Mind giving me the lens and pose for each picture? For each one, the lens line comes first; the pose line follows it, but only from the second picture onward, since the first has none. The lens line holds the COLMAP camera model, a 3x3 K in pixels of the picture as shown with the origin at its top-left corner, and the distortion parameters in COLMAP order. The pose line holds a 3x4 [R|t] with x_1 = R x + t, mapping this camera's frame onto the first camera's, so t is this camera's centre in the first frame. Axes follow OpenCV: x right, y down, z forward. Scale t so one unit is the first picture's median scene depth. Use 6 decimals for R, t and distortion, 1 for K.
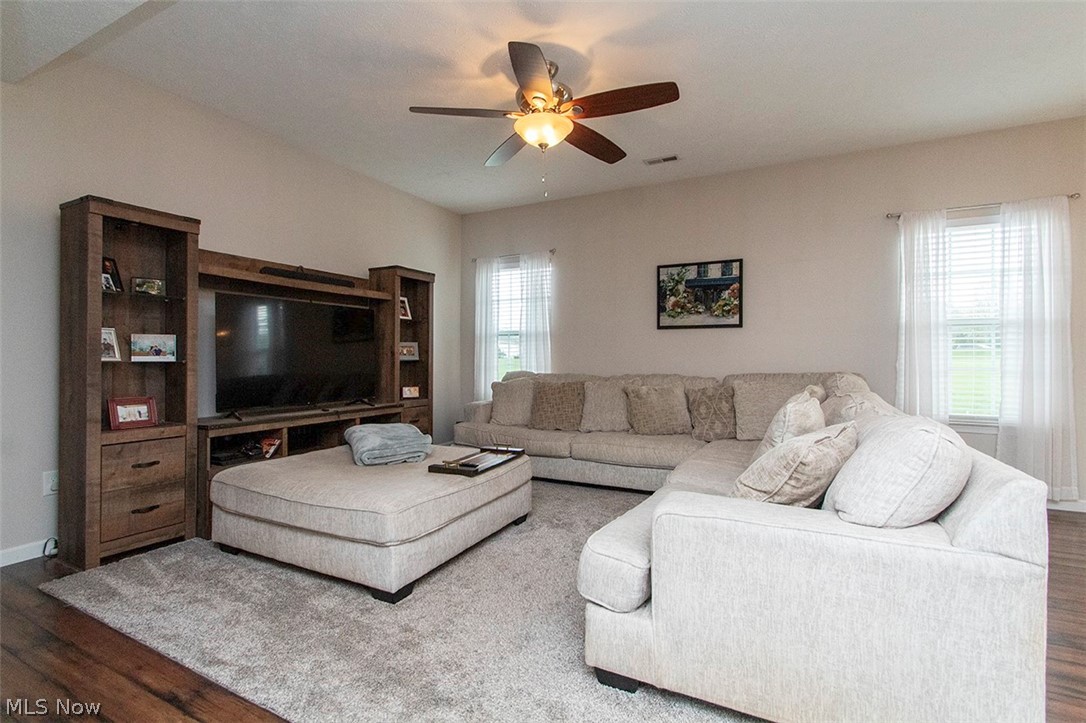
lens RADIAL K [[521.9, 0, 543.0], [0, 521.9, 361.5], [0, 0, 1]] dist [-0.001914, -0.001055]
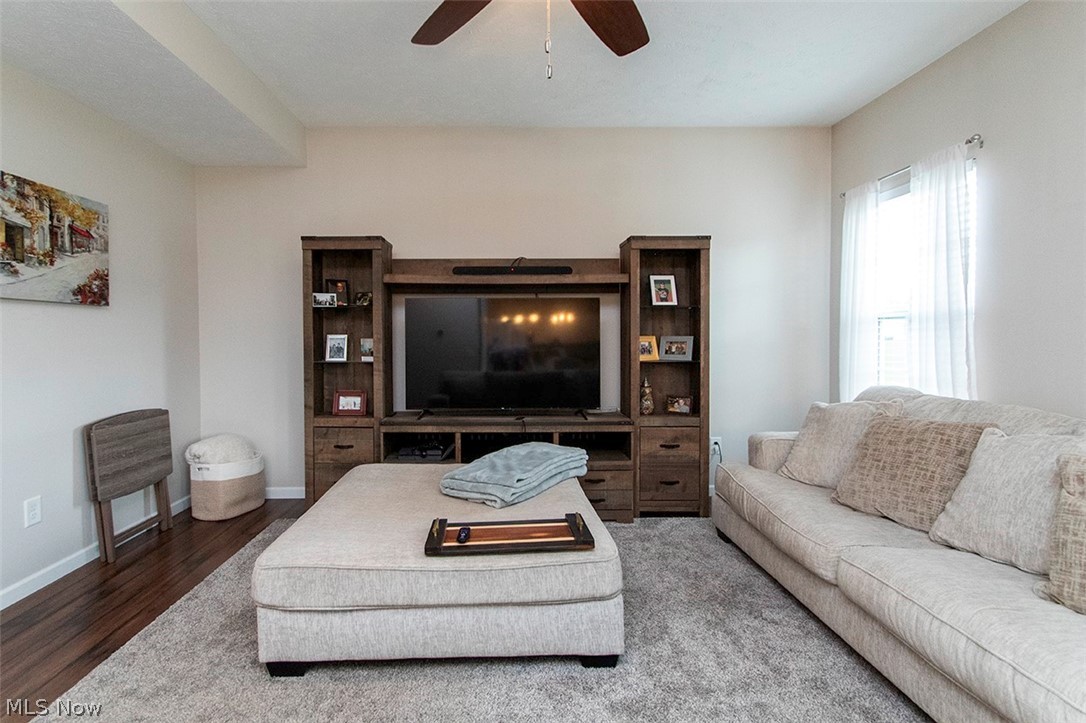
lens RADIAL K [[534.2, 0, 543.0], [0, 534.2, 344.7], [0, 0, 1]] dist [-0.003278, -0.000507]
pose [[0.446543, 0.018980, -0.894561, 0.456012], [-0.003244, 0.999803, 0.019593, -0.054853], [0.894756, -0.005847, 0.446517, 0.699063]]
